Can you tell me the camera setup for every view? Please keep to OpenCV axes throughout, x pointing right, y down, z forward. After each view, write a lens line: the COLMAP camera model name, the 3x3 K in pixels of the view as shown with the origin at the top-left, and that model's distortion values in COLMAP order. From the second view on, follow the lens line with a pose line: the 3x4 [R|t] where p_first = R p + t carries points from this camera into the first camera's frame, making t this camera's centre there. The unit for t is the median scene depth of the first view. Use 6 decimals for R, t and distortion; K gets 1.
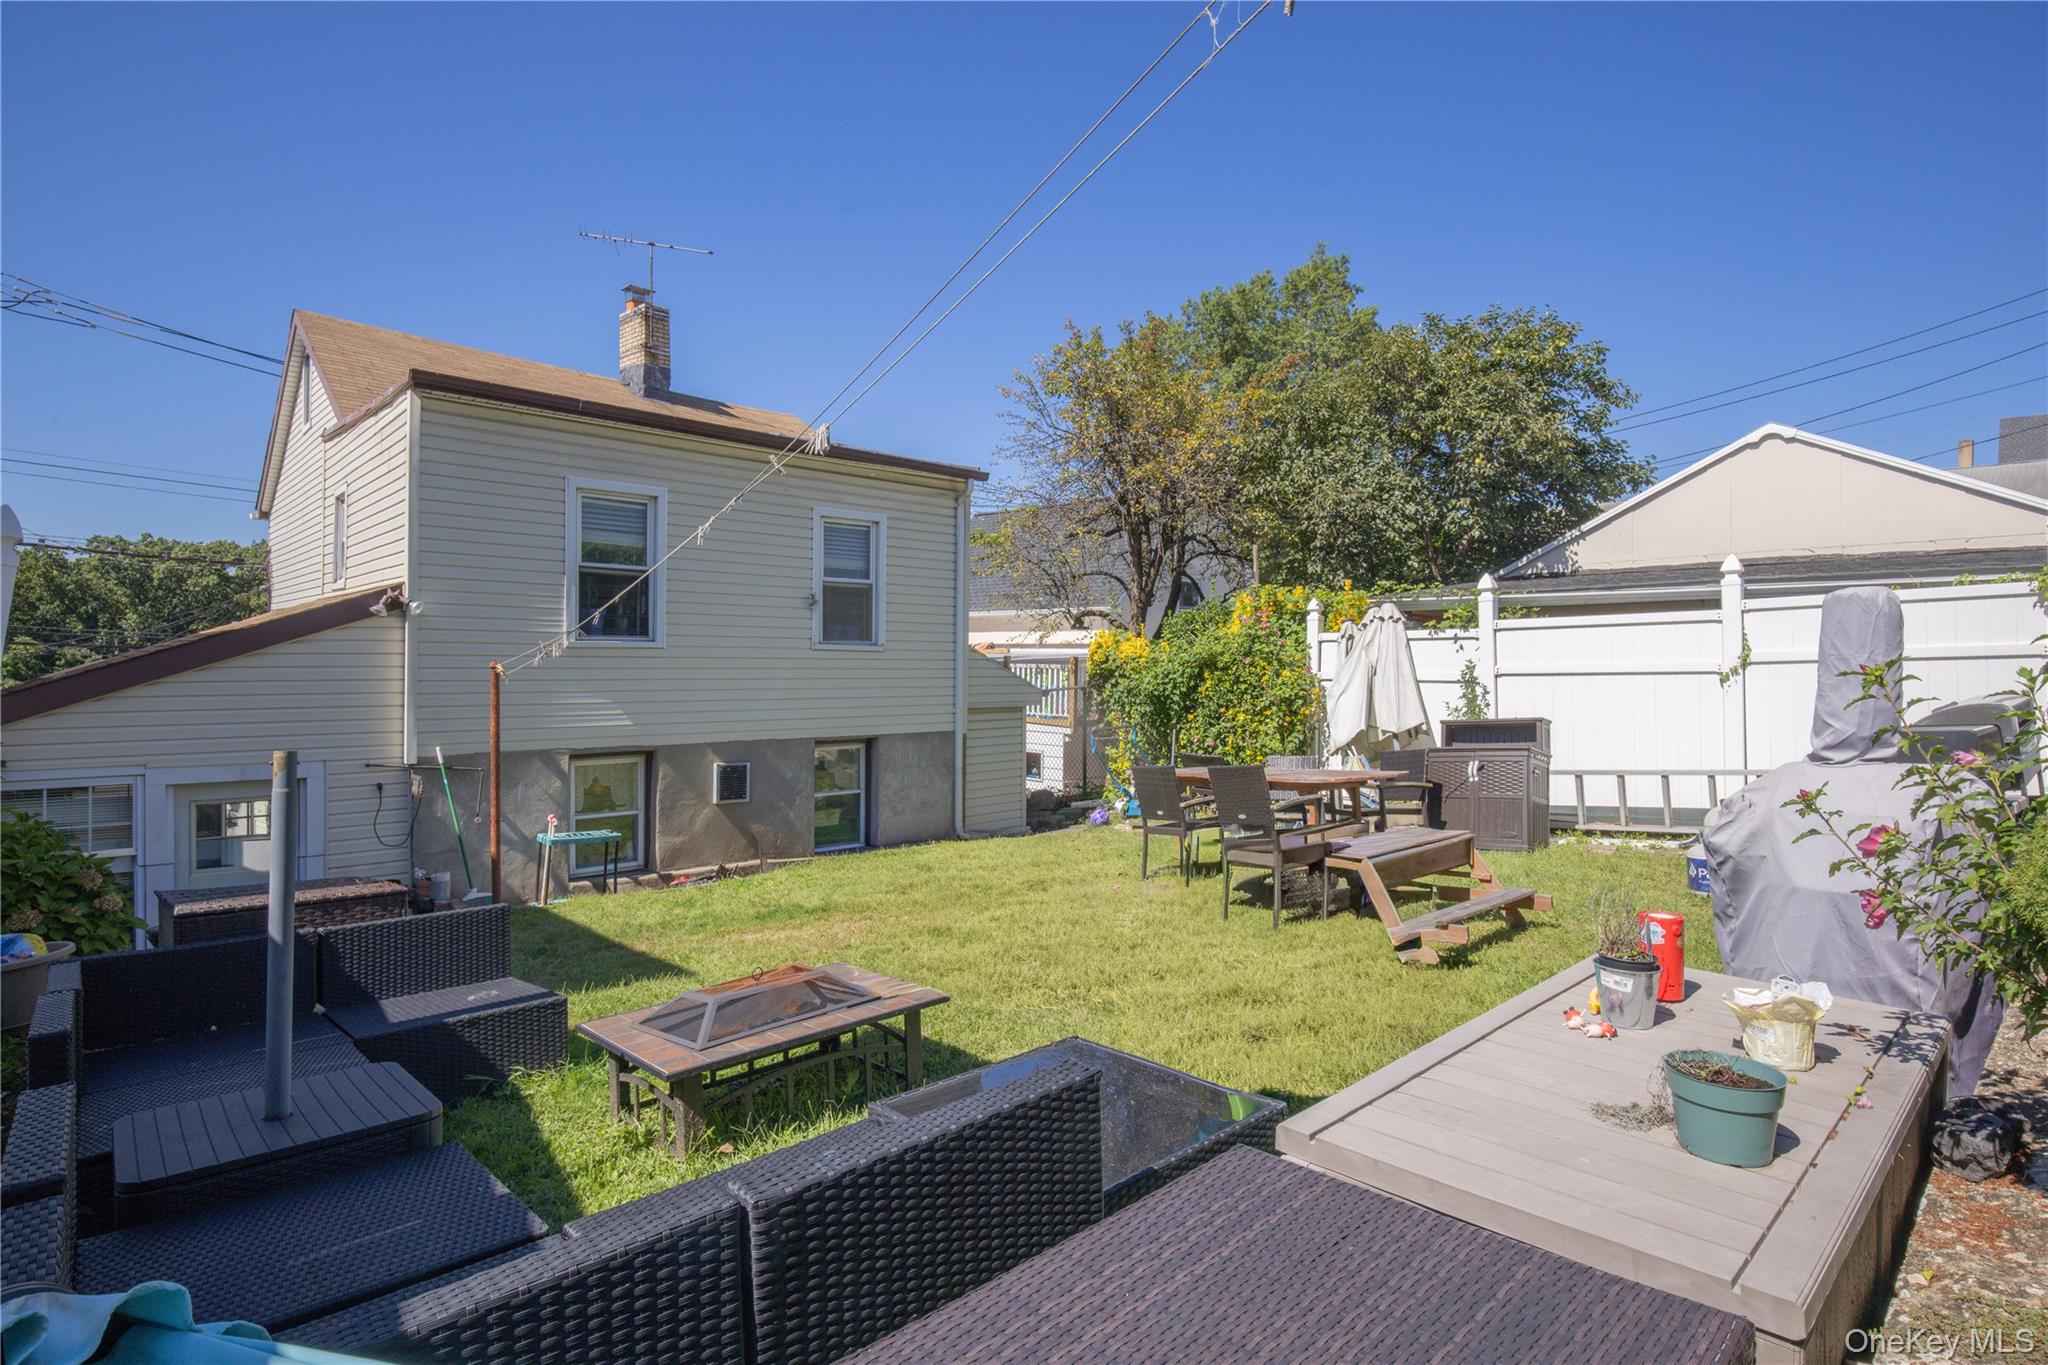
lens RADIAL K [[1051.1, 0, 1024.0], [0, 1051.1, 682.5], [0, 0, 1]] dist [0.029189, -0.000139]
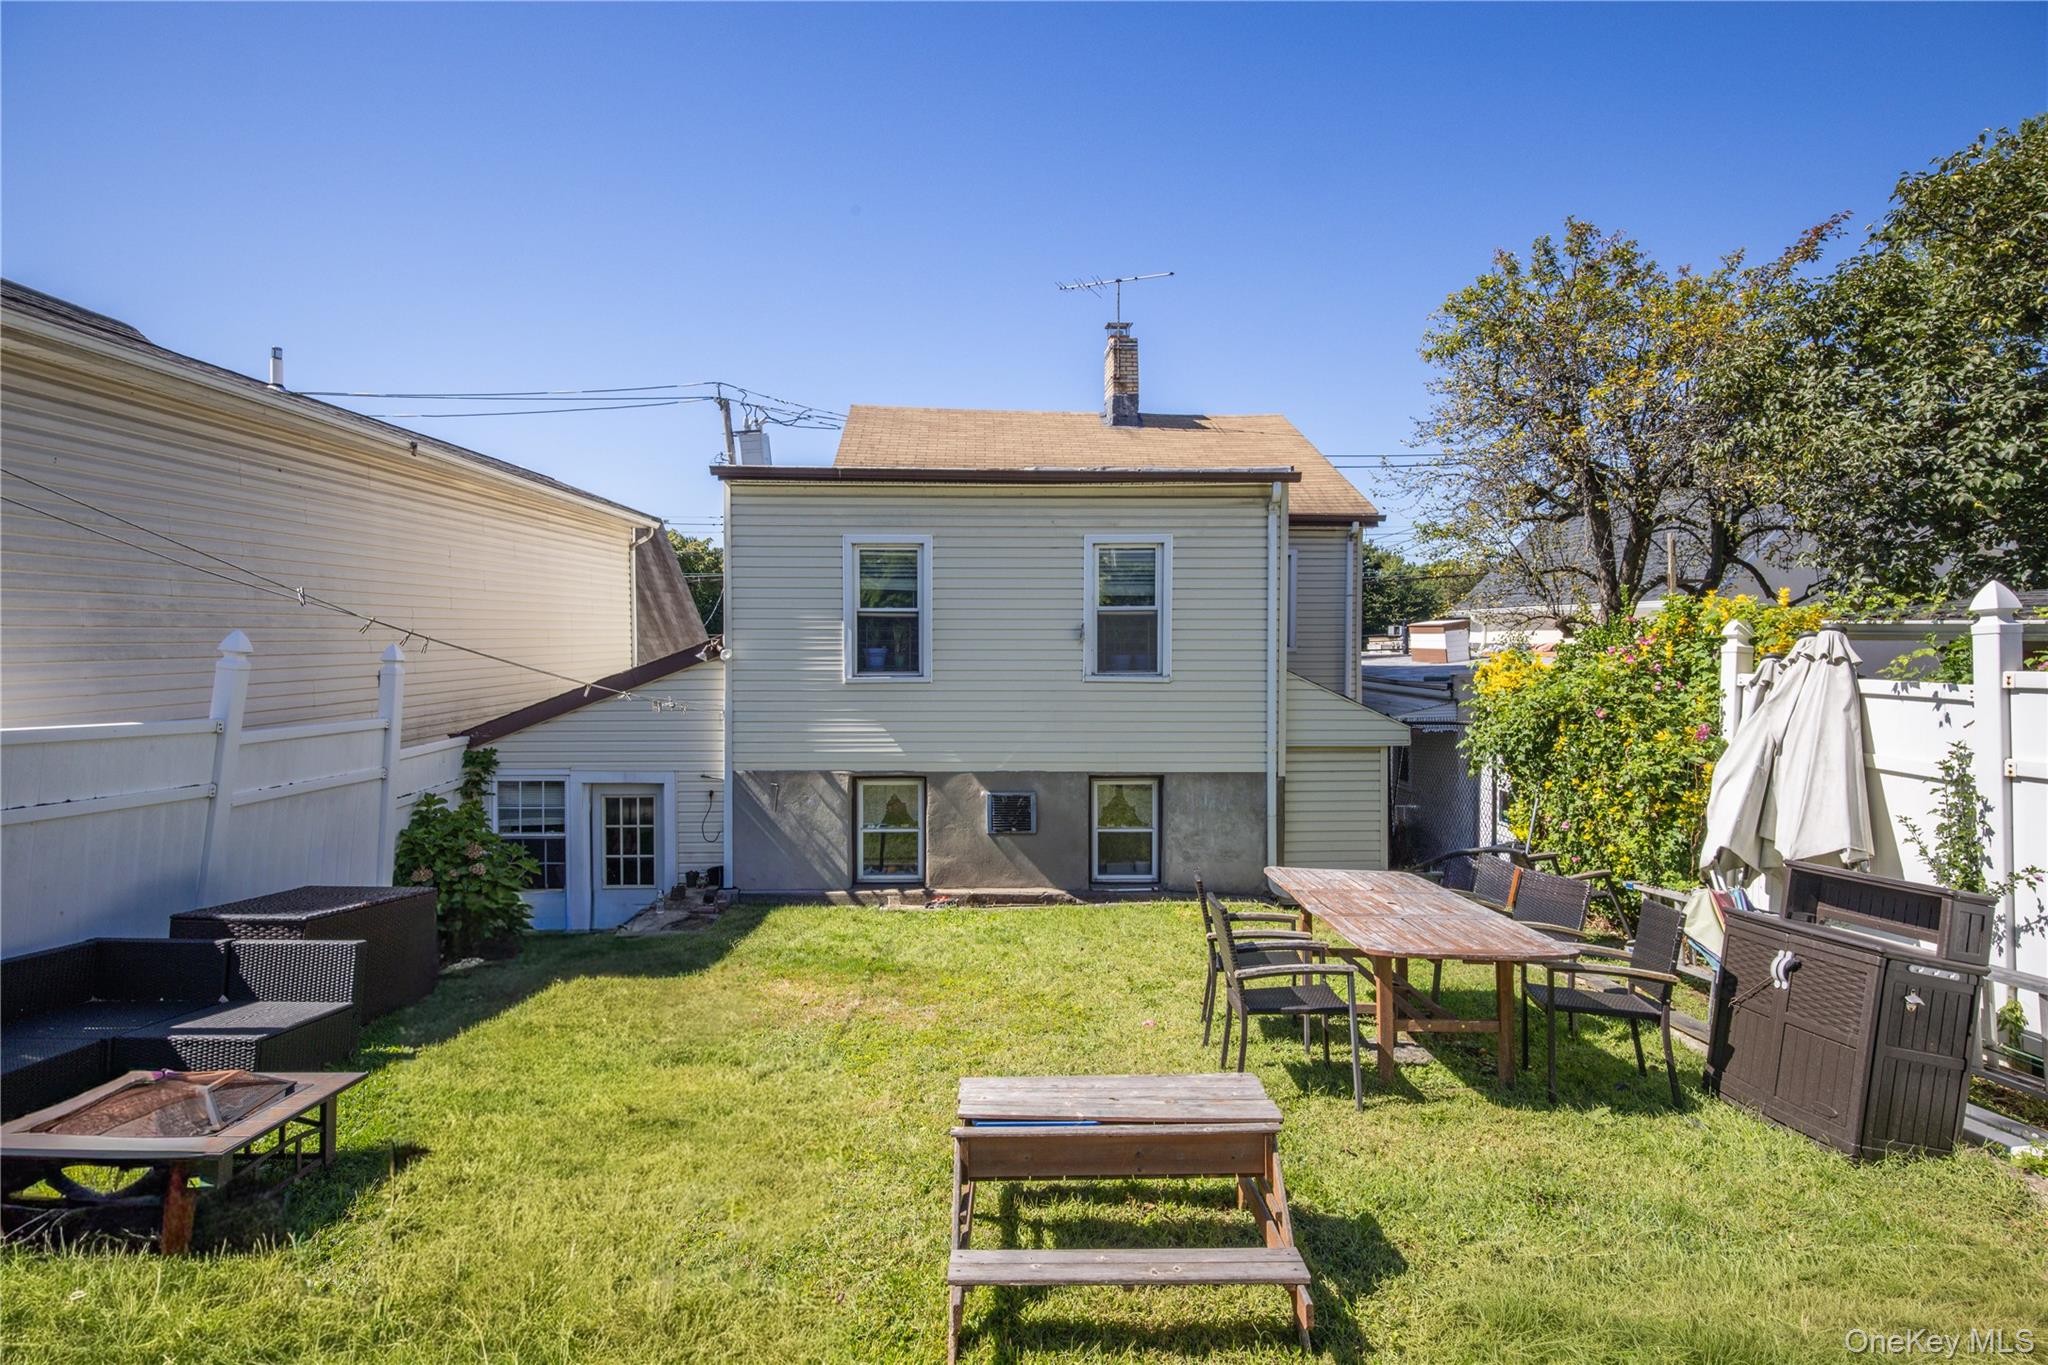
lens RADIAL K [[985.3, 0, 998.3], [0, 985.3, 670.3], [0, 0, 1]] dist [0.027932, -0.030750]
pose [[0.739280, 0.014950, -0.673233, 0.362600], [-0.005833, 0.999858, 0.015798, -0.057359], [0.673373, -0.007752, 0.739262, 0.279734]]
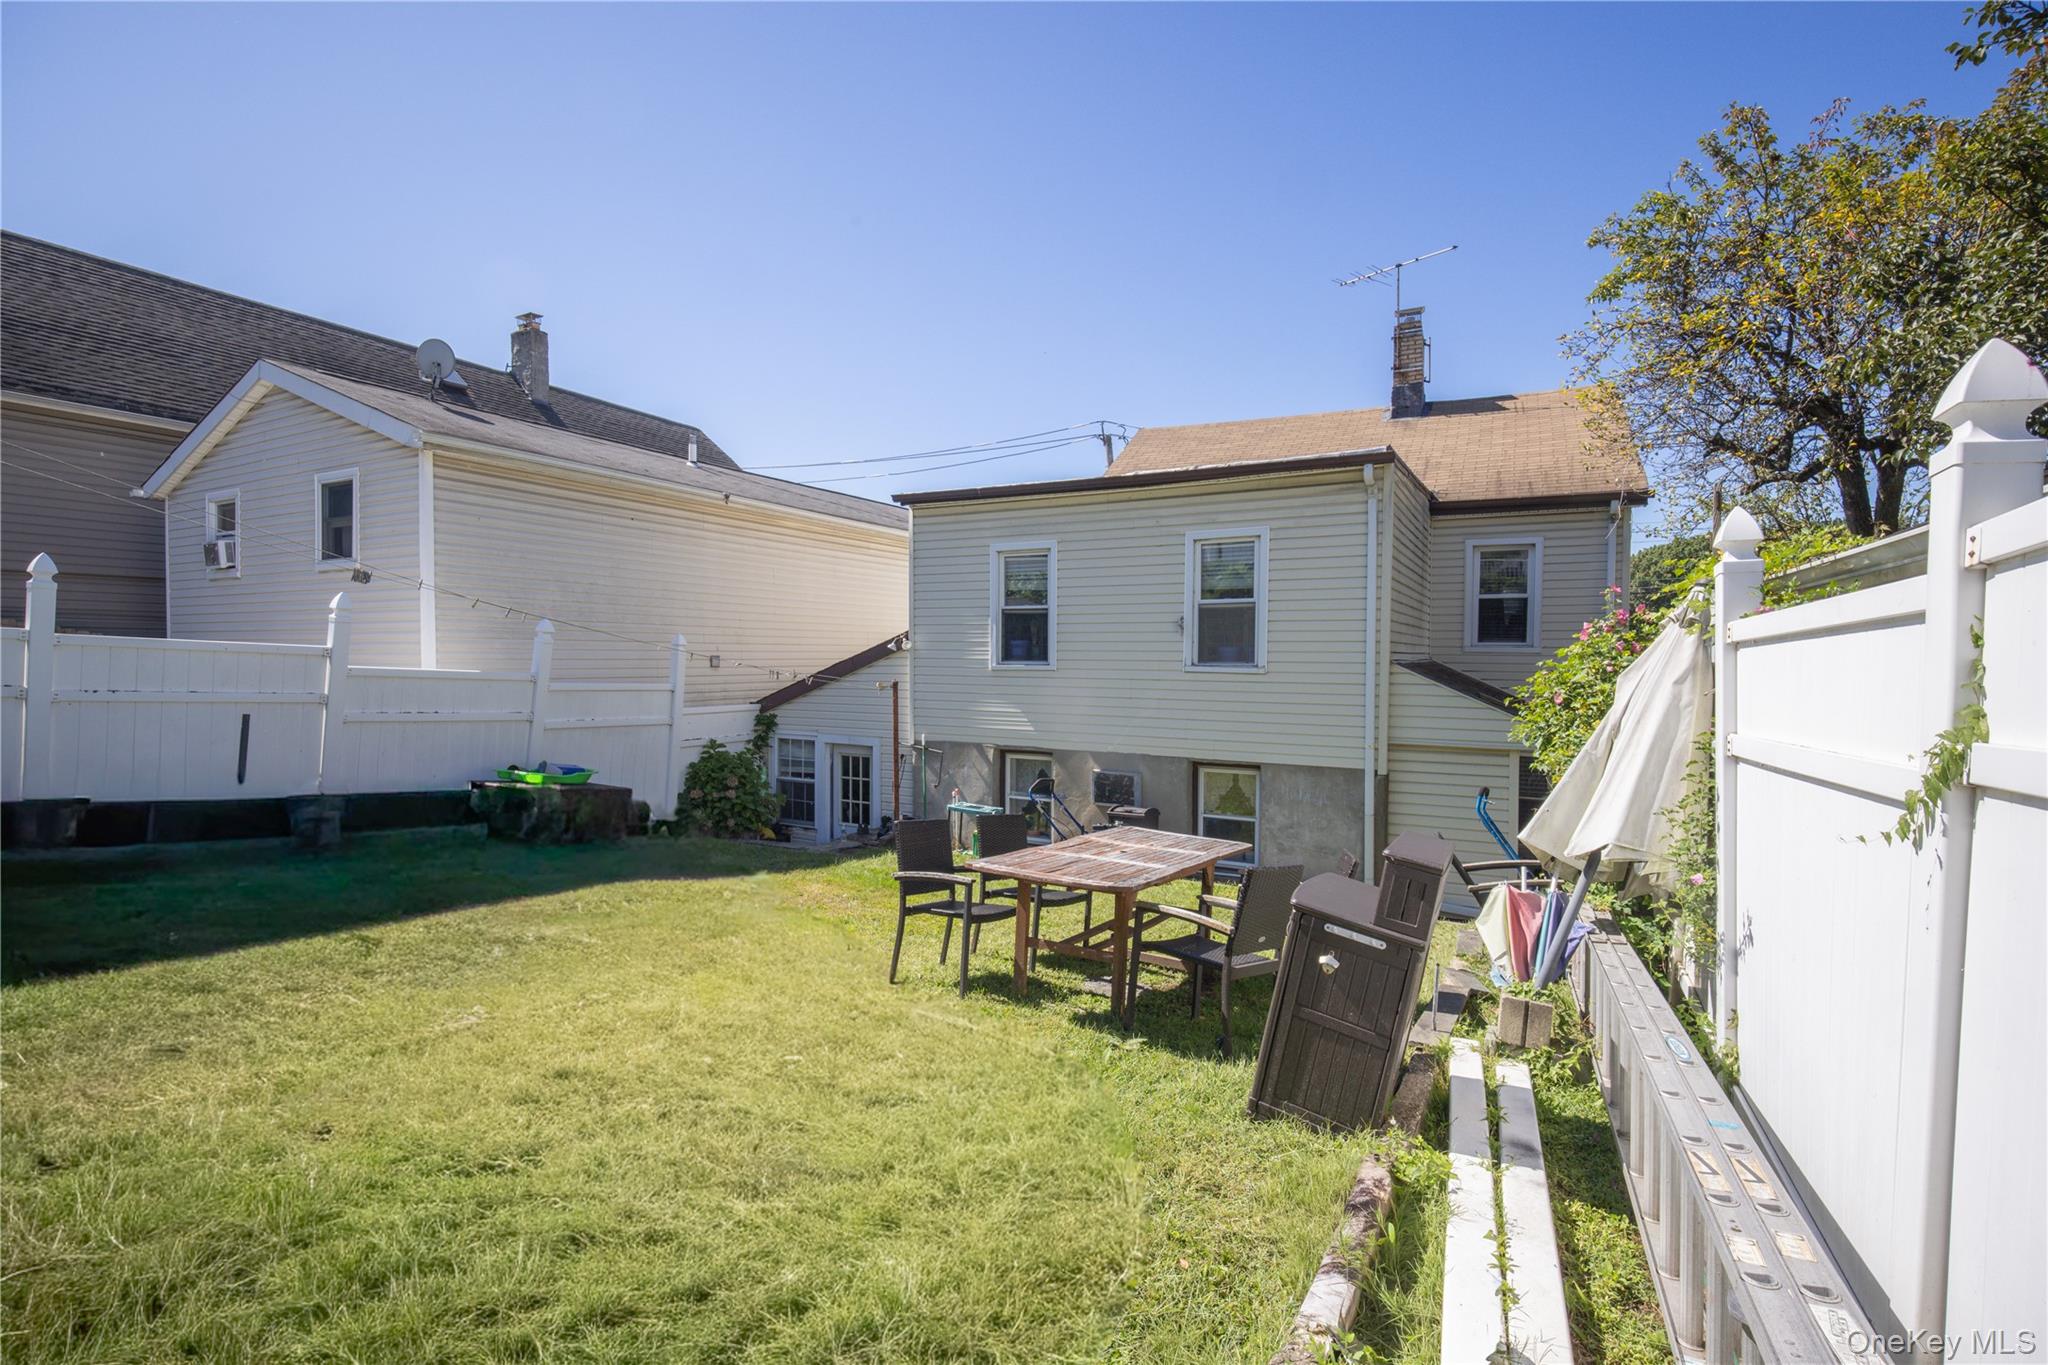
lens RADIAL K [[943.3, 0, 982.2], [0, 943.3, 690.8], [0, 0, 1]] dist [0.022053, -0.000218]
pose [[0.293551, 0.030029, -0.955472, 0.636852], [-0.024017, 0.999423, 0.024031, -0.030913], [0.955642, 0.015893, 0.294103, 0.554637]]
